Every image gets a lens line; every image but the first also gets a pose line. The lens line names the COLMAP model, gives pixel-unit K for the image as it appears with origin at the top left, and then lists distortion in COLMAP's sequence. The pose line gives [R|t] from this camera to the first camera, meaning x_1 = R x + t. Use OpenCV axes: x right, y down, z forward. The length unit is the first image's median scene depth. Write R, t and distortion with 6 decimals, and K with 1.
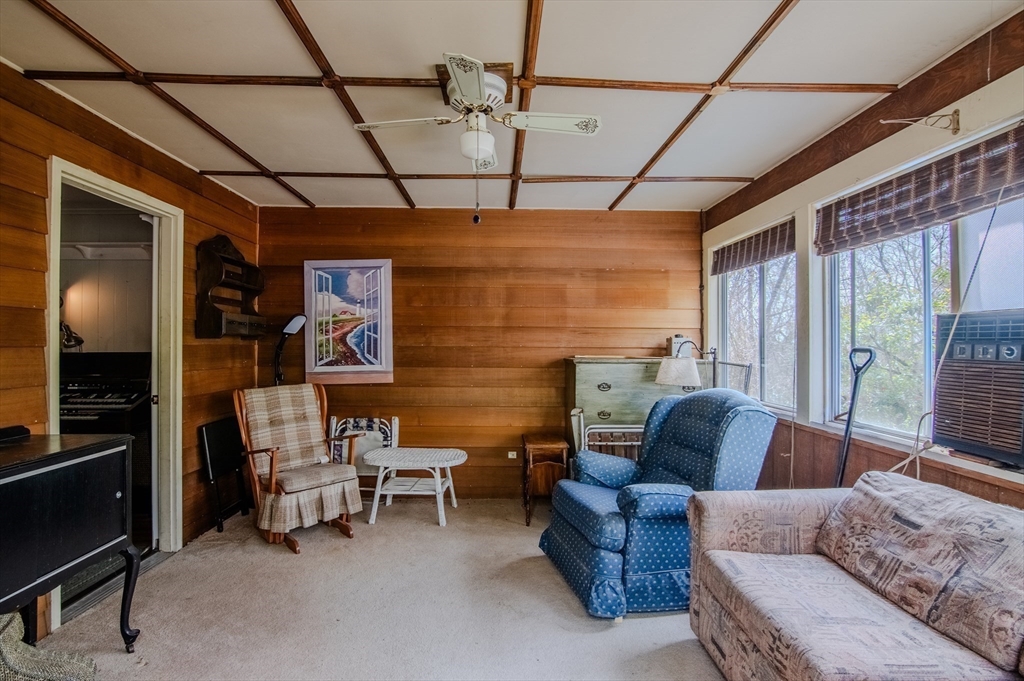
lens RADIAL K [[498.4, 0, 509.4], [0, 498.4, 340.6], [0, 0, 1]] dist [-0.024149, 0.004543]
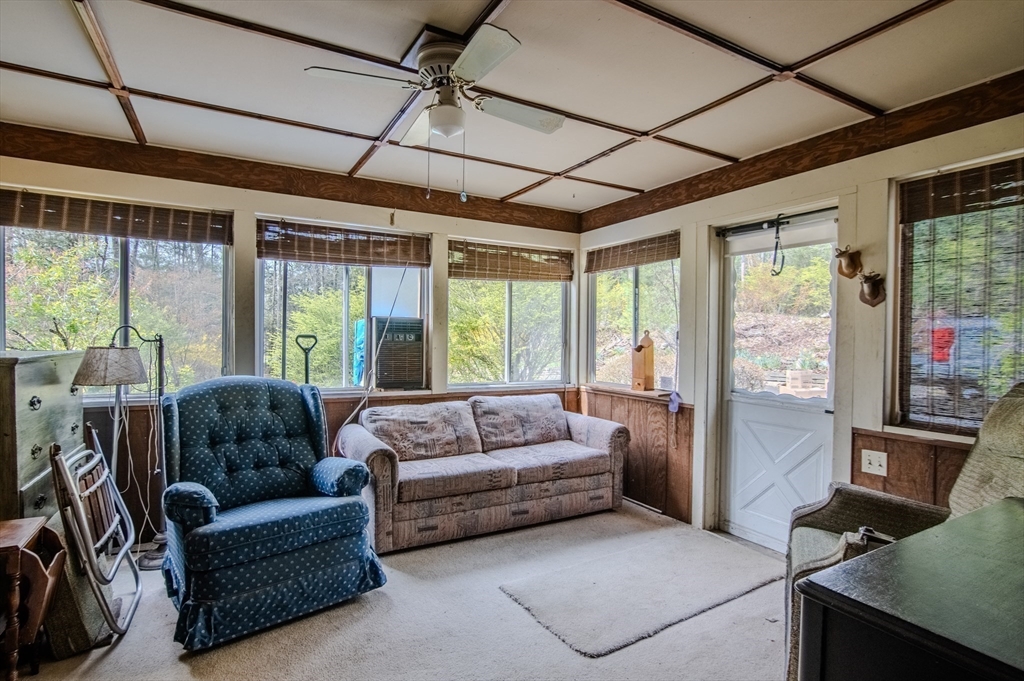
lens RADIAL K [[498.4, 0, 508.0], [0, 498.4, 341.5], [0, 0, 1]] dist [-0.024149, 0.004543]
pose [[-0.455048, -0.014463, 0.890349, -0.966408], [-0.017124, 0.999825, 0.007489, 0.015666], [-0.890302, -0.011839, -0.455216, 1.347186]]
